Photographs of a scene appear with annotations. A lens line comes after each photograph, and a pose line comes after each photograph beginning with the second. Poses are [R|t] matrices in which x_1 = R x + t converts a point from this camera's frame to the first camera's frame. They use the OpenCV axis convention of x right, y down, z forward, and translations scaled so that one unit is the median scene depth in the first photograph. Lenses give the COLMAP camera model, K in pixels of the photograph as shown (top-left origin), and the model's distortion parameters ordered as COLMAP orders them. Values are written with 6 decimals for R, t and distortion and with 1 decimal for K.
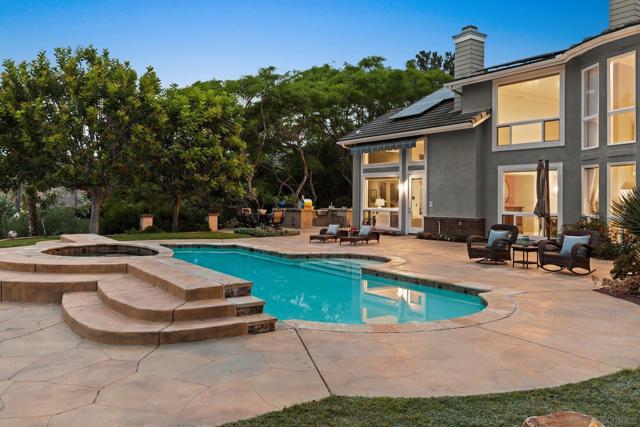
lens RADIAL K [[505.6, 0, 327.3], [0, 505.6, 194.4], [0, 0, 1]] dist [0.008159, -0.006374]
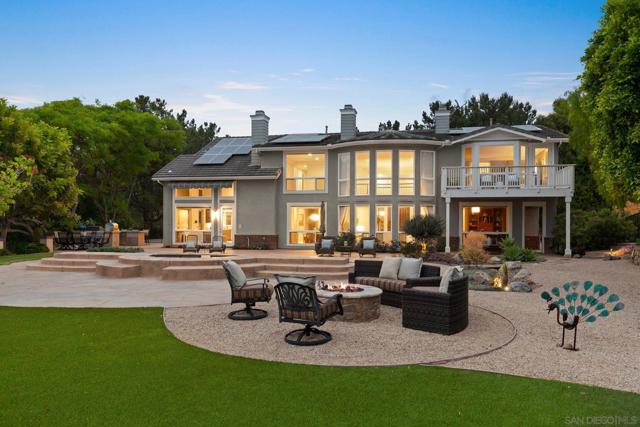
lens RADIAL K [[459.0, 0, 321.3], [0, 459.0, 221.0], [0, 0, 1]] dist [0.004819, 0.000469]
pose [[0.750626, -0.000741, 0.660727, -0.495104], [-0.004745, 0.999968, 0.006512, -0.005740], [-0.660710, -0.008023, 0.750598, -0.174059]]
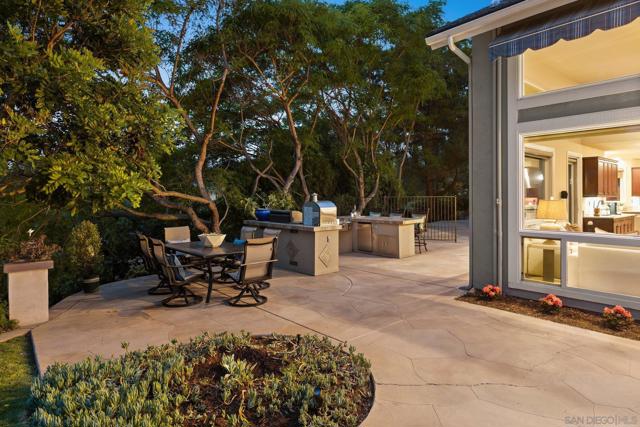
lens RADIAL K [[389.7, 0, 320.3], [0, 389.7, 198.3], [0, 0, 1]] dist [0.035061, 0.001186]
pose [[0.996462, -0.017166, 0.082277, -0.090197], [0.015862, 0.999738, 0.016484, 0.000786], [-0.082538, -0.015121, 0.996473, 0.858972]]
